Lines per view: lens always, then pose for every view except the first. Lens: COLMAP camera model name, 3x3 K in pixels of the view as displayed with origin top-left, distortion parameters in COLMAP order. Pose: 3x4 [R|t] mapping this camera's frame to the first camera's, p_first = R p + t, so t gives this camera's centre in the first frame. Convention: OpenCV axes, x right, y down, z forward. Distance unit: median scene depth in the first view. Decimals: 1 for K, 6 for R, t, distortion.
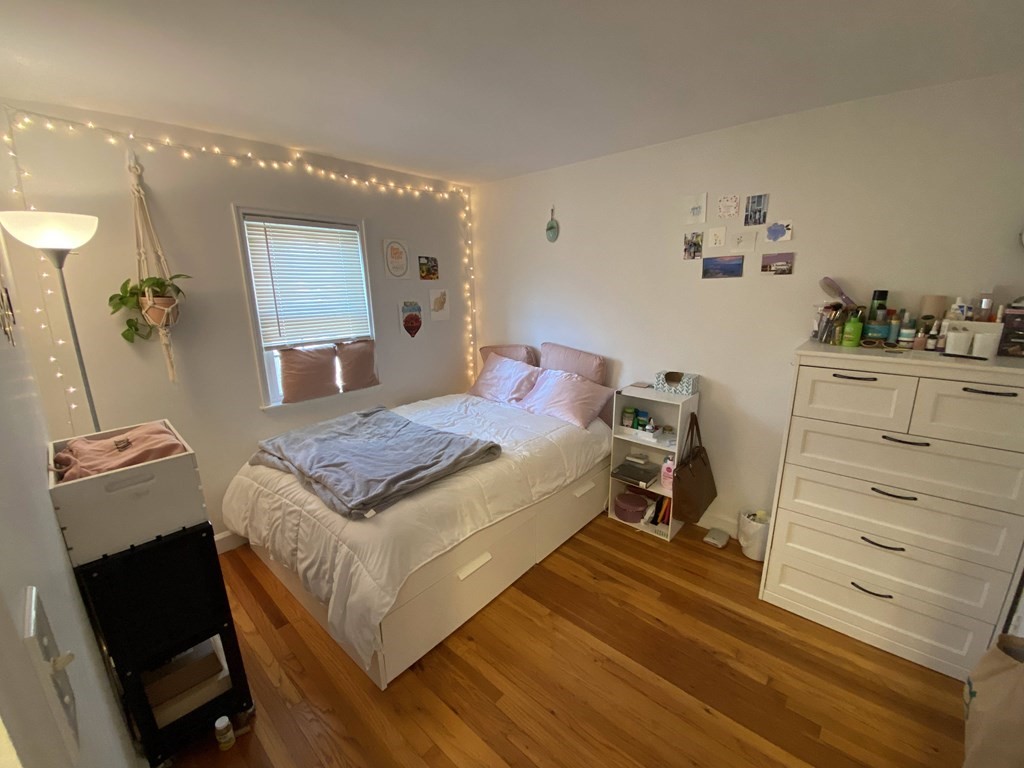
lens RADIAL K [[411.3, 0, 527.7], [0, 411.3, 390.3], [0, 0, 1]] dist [0.016015, -0.017991]
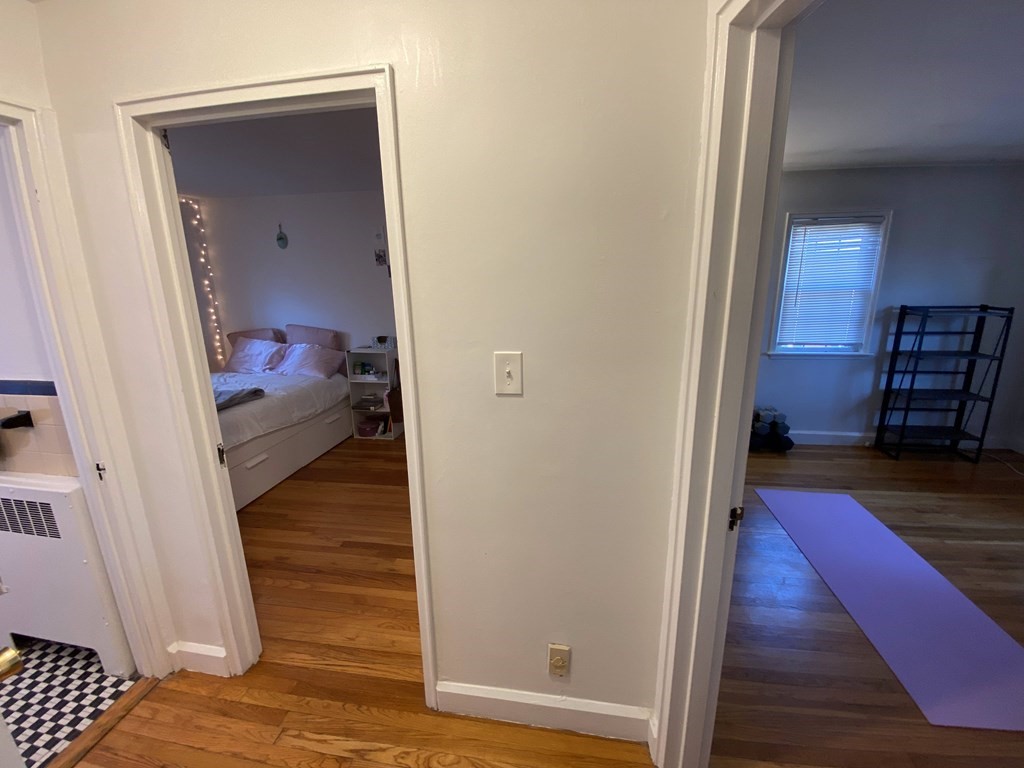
lens RADIAL K [[411.3, 0, 512.4], [0, 411.3, 386.2], [0, 0, 1]] dist [0.016015, -0.017991]
pose [[0.859947, -0.128161, 0.494030, -0.024024], [0.130887, 0.990966, 0.029243, 0.167825], [-0.493315, 0.039515, 0.868953, -0.612484]]
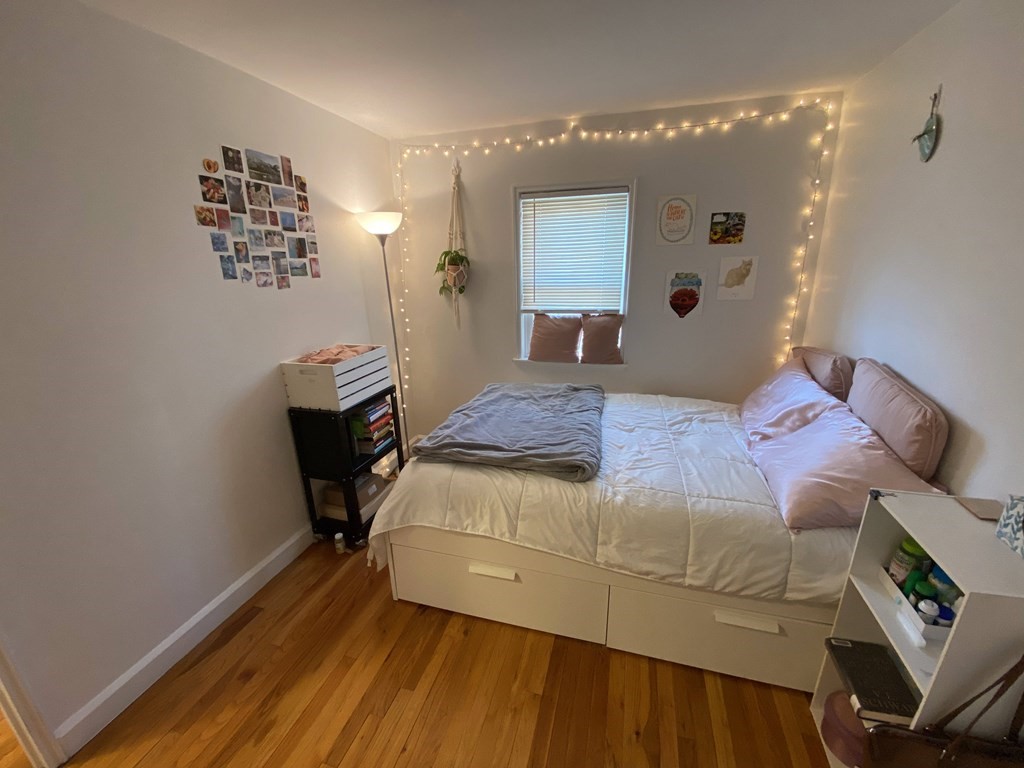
lens RADIAL K [[411.3, 0, 481.8], [0, 411.3, 389.0], [0, 0, 1]] dist [0.016015, -0.017991]
pose [[0.406480, 0.272700, -0.872014, 0.397018], [-0.211150, 0.956620, 0.200732, -0.097464], [0.888926, 0.102532, 0.446428, 0.394326]]
